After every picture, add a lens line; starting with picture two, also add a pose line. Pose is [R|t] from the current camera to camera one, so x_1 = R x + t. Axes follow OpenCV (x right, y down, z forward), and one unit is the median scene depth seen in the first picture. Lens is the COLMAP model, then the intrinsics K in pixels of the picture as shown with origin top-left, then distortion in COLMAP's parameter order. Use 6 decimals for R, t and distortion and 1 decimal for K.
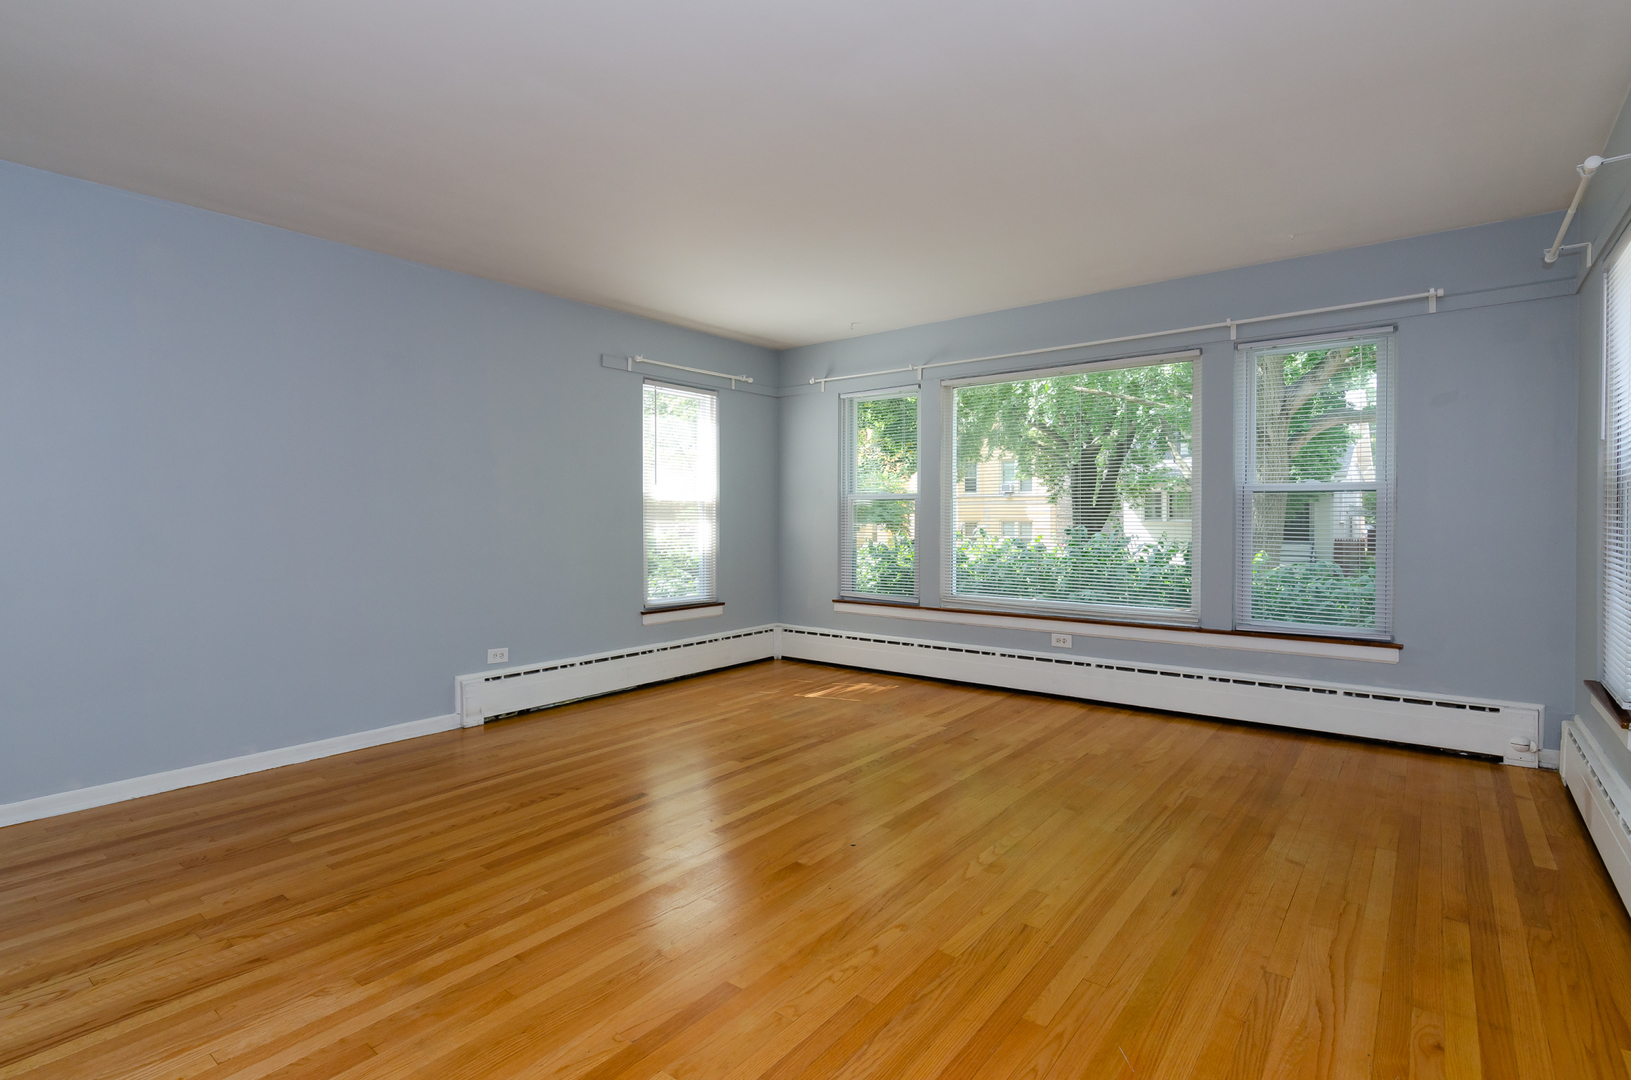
lens RADIAL K [[791.0, 0, 795.5], [0, 791.0, 523.1], [0, 0, 1]] dist [-0.001894, 0.000675]
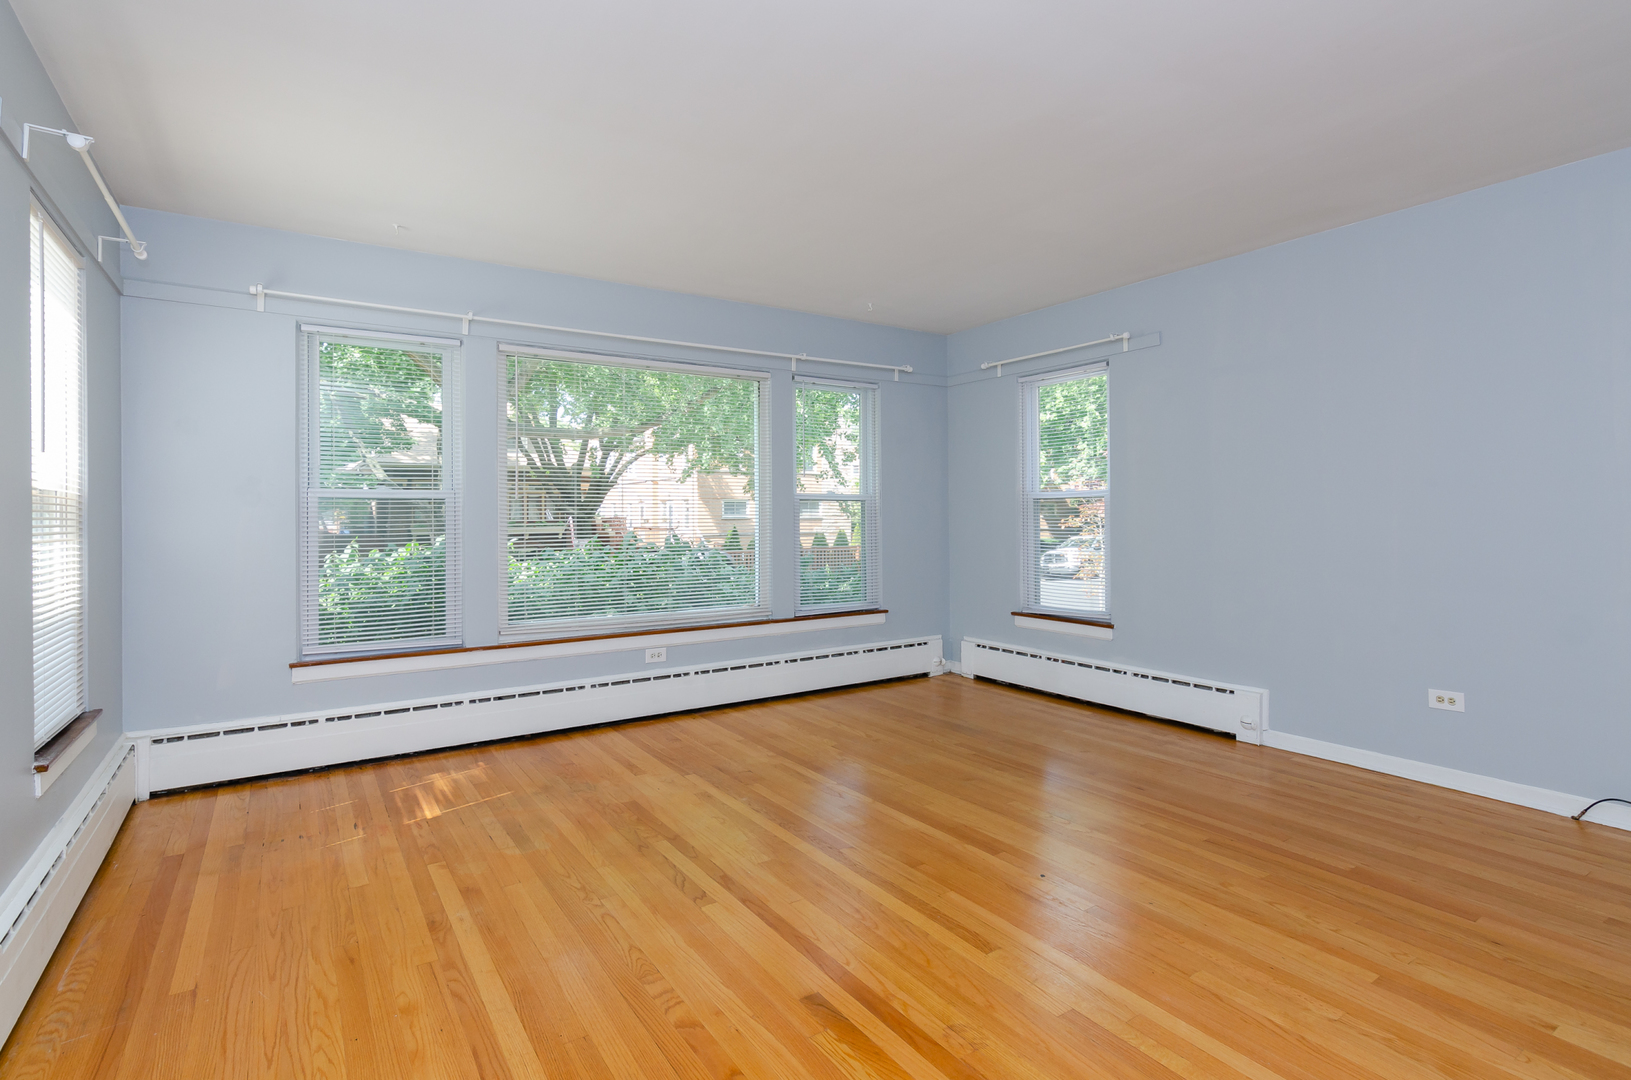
lens RADIAL K [[791.0, 0, 821.6], [0, 791.0, 532.4], [0, 0, 1]] dist [-0.001894, 0.000675]
pose [[0.297680, -0.022064, 0.954411, -0.620882], [0.011176, 0.999745, 0.019626, -0.015805], [-0.954600, 0.004824, 0.297850, 0.672727]]
